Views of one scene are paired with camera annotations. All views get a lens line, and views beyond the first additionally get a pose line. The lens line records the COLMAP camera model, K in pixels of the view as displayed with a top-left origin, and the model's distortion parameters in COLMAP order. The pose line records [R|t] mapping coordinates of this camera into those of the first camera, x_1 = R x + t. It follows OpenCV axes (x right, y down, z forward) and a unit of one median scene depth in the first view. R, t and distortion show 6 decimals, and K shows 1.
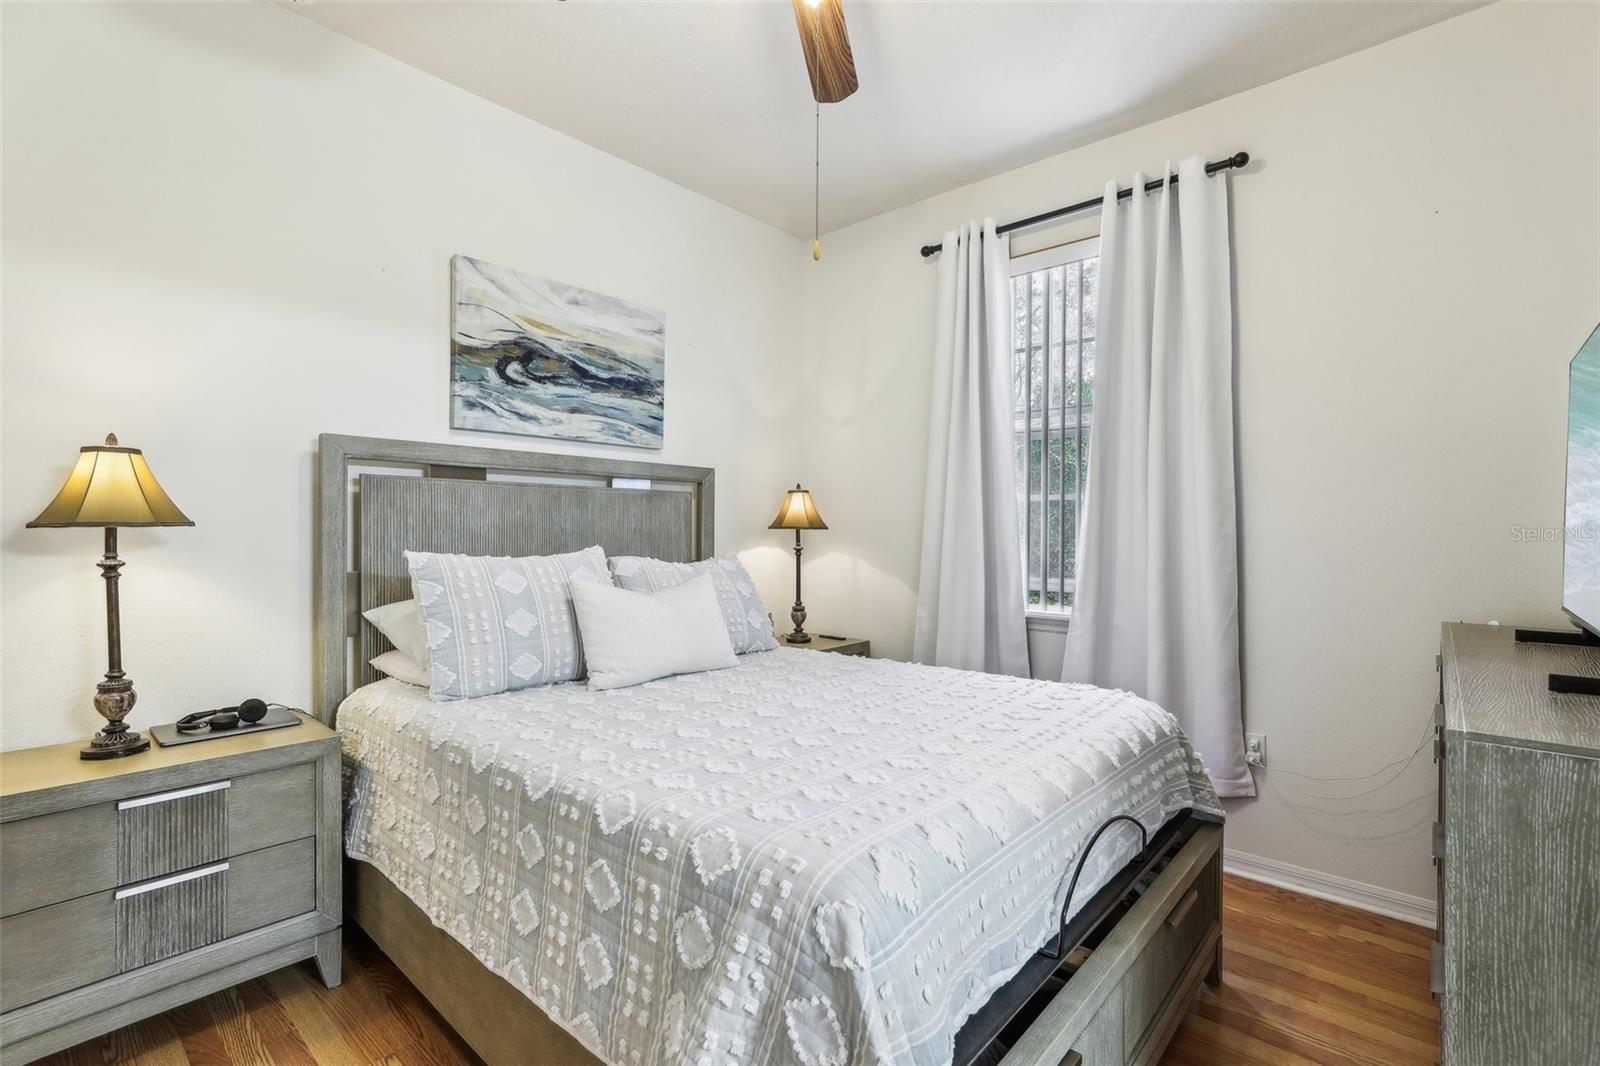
lens RADIAL K [[743.7, 0, 792.7], [0, 743.7, 533.3], [0, 0, 1]] dist [-0.002254, -0.001090]
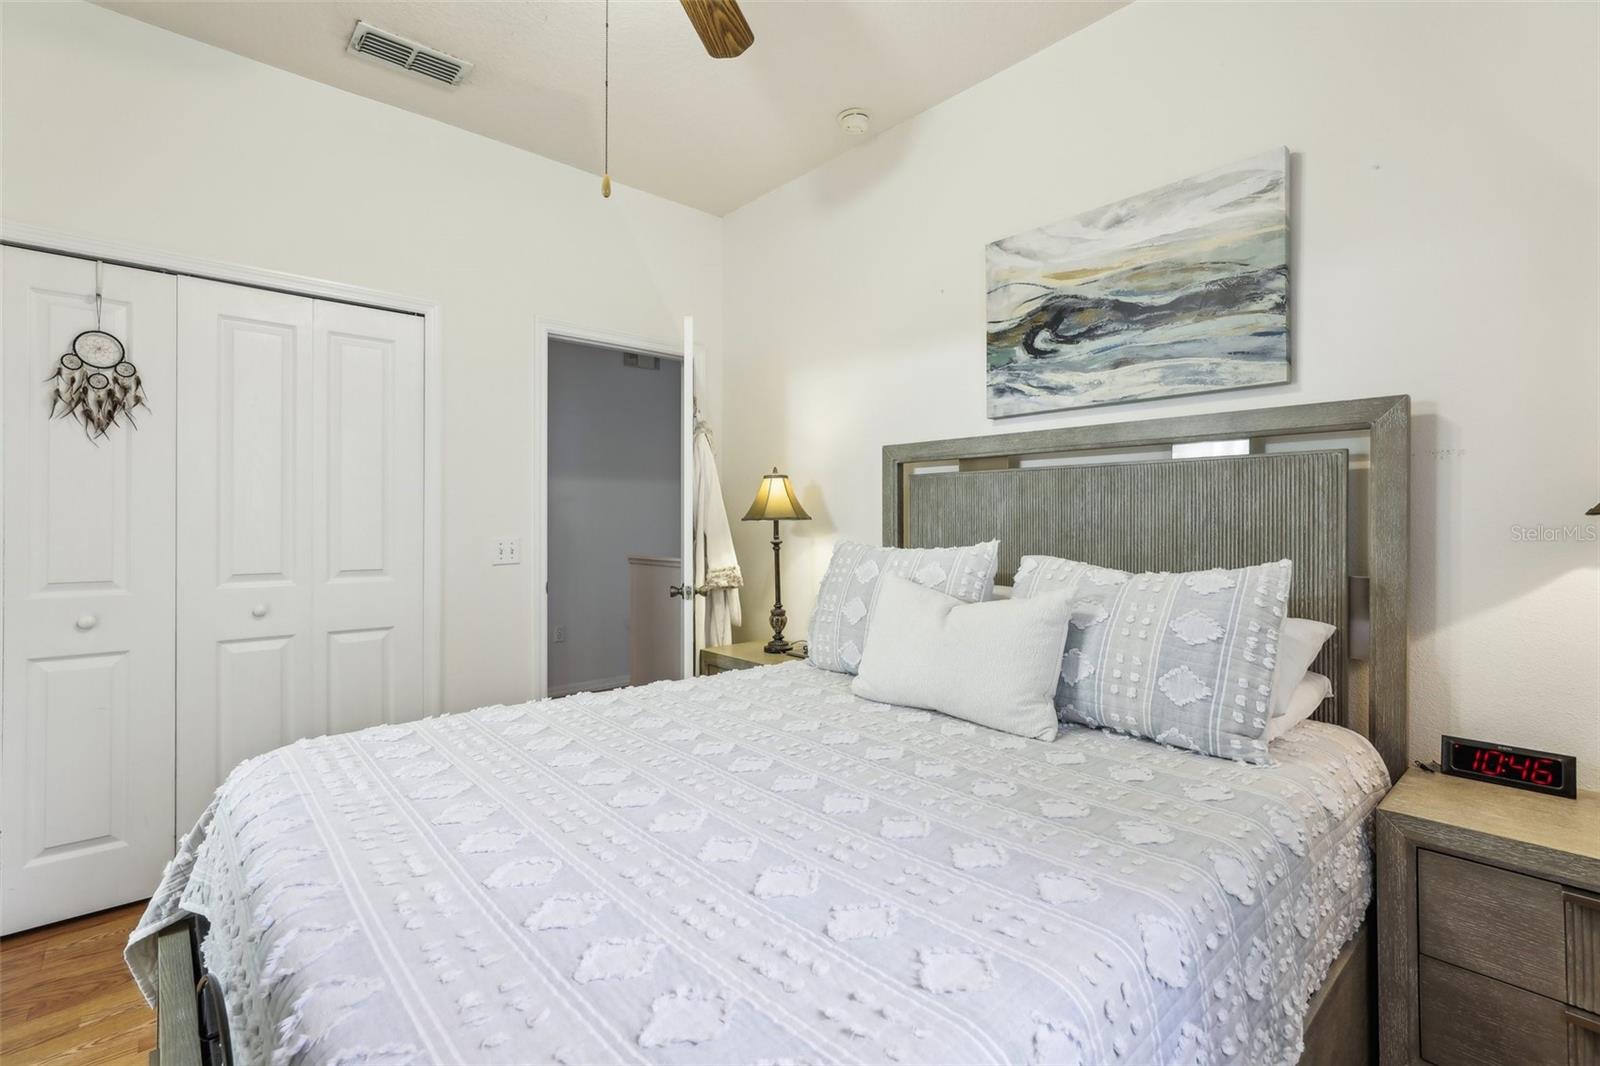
lens RADIAL K [[743.7, 0, 788.8], [0, 743.7, 537.6], [0, 0, 1]] dist [-0.002254, -0.001090]
pose [[-0.108873, -0.000780, -0.994055, 0.521272], [-0.018385, 0.999830, 0.001229, 0.018869], [0.993886, 0.018409, -0.108869, 0.784847]]
